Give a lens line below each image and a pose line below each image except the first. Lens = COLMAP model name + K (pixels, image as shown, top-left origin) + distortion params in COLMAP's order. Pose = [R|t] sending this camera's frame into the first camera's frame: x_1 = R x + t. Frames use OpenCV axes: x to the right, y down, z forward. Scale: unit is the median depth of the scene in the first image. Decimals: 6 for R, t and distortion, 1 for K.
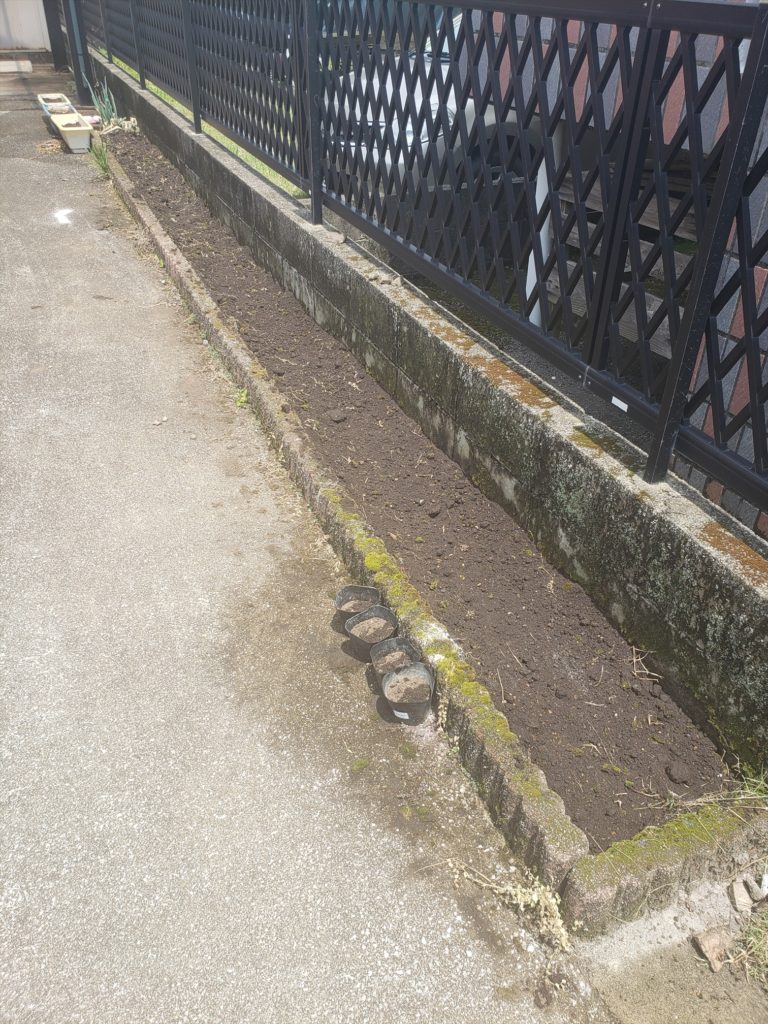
lens RADIAL K [[785.4, 0, 404.6], [0, 785.4, 518.5], [0, 0, 1]] dist [0.004394, 0.008145]
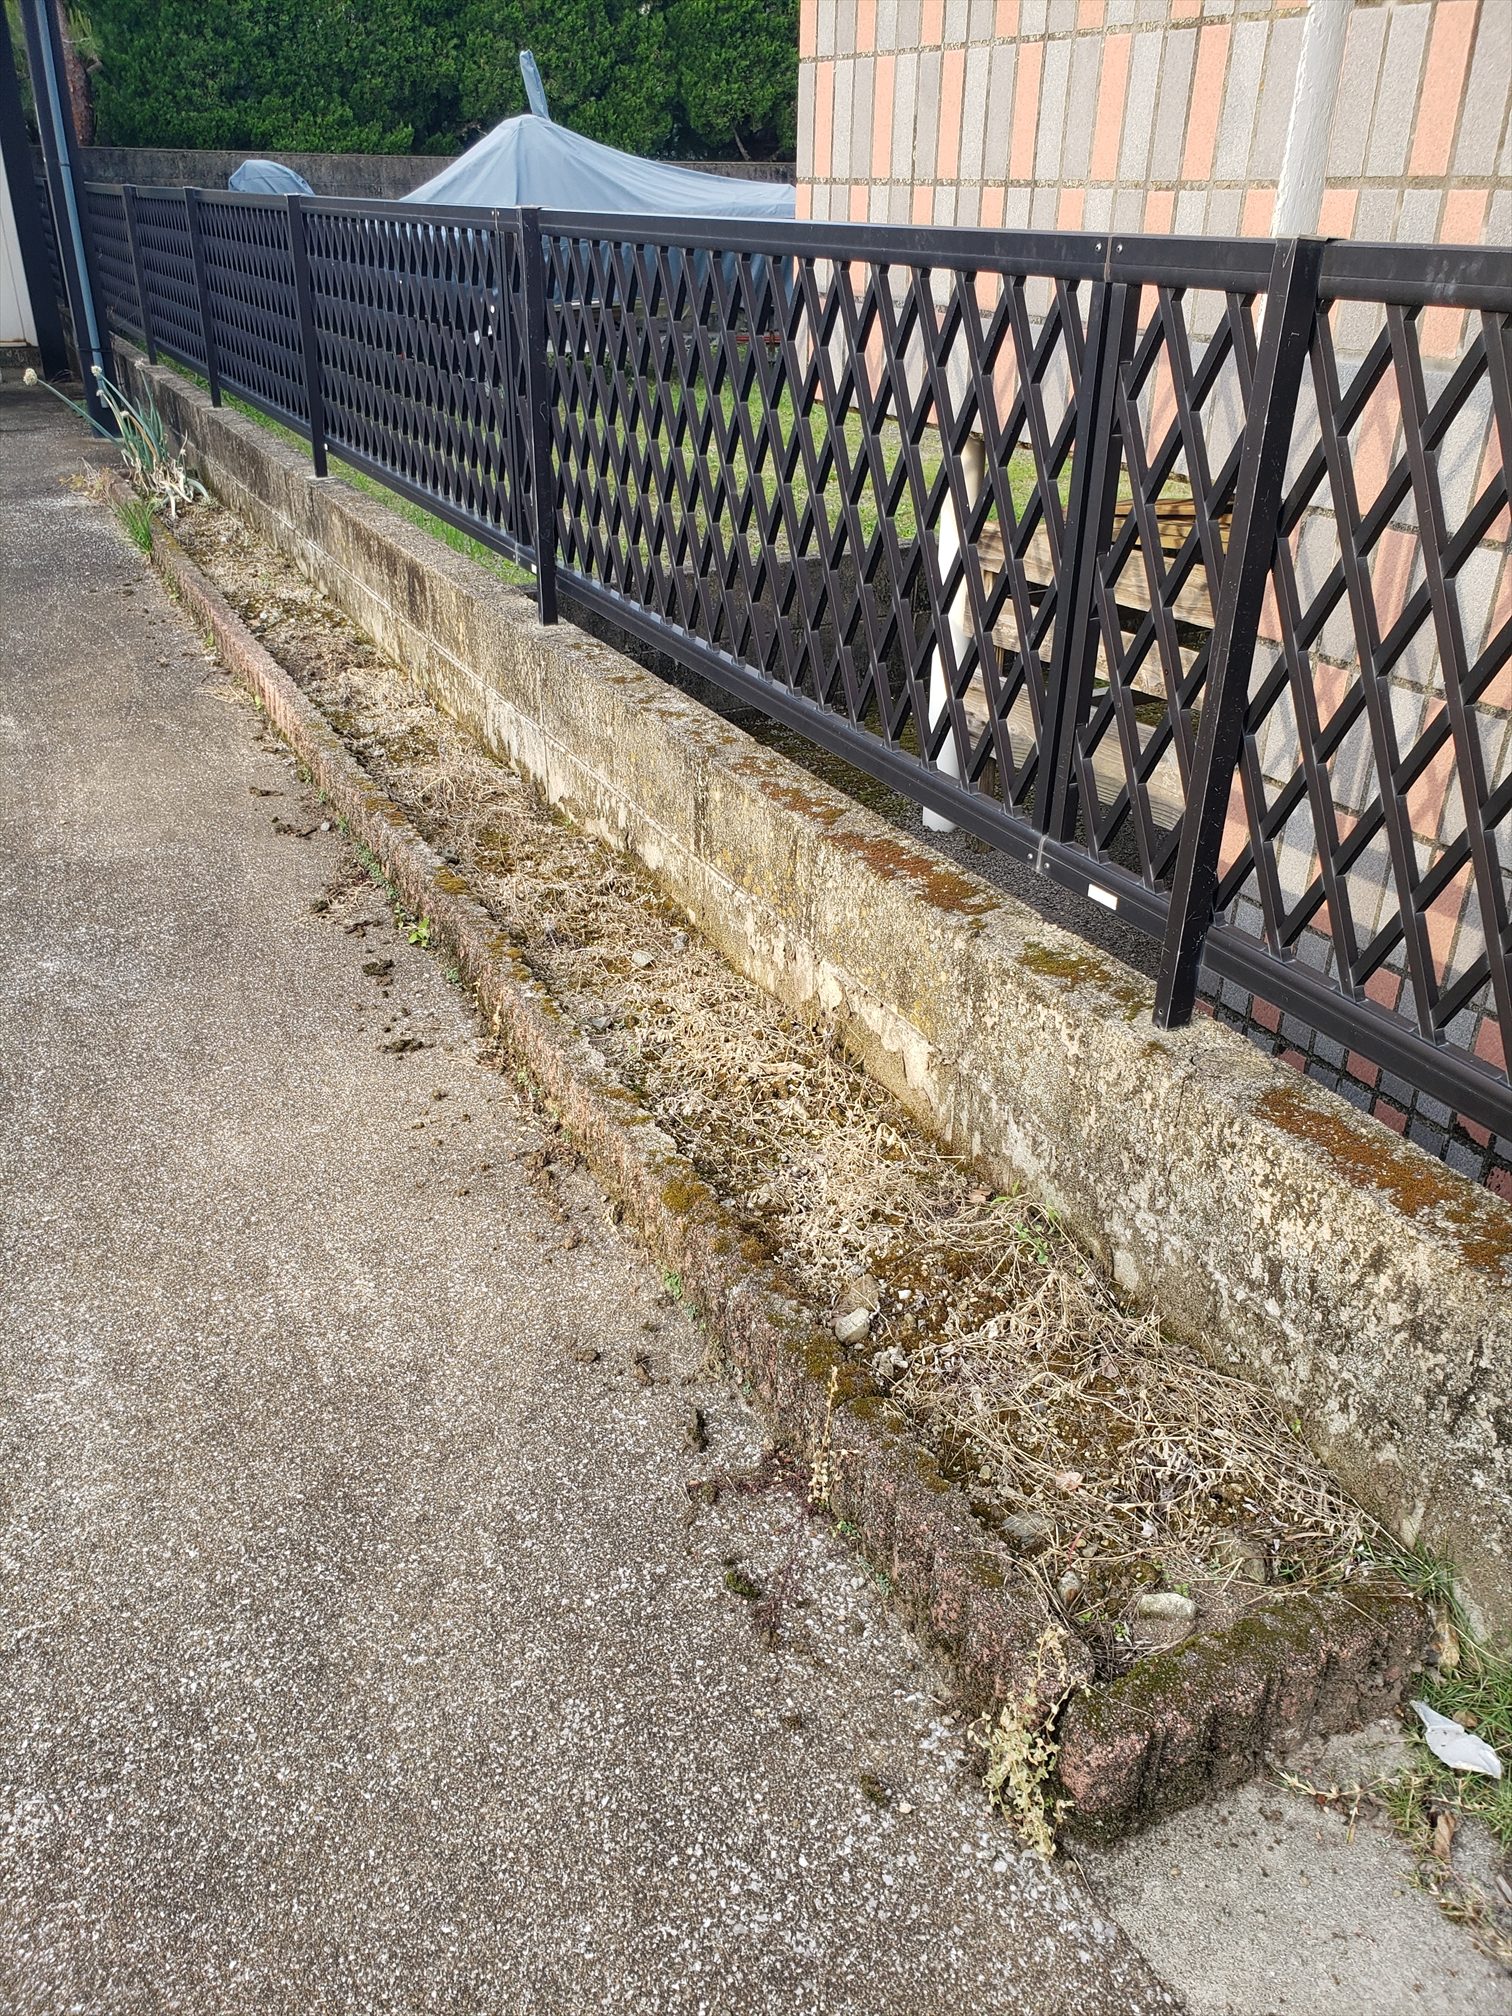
lens RADIAL K [[1546.3, 0, 752.6], [0, 1546.3, 1007.0], [0, 0, 1]] dist [0.004394, 0.008145]
pose [[0.998975, -0.032687, 0.031298, -0.020262], [0.036333, 0.991612, -0.124039, 0.070563], [-0.026981, 0.125049, 0.991784, -0.107106]]
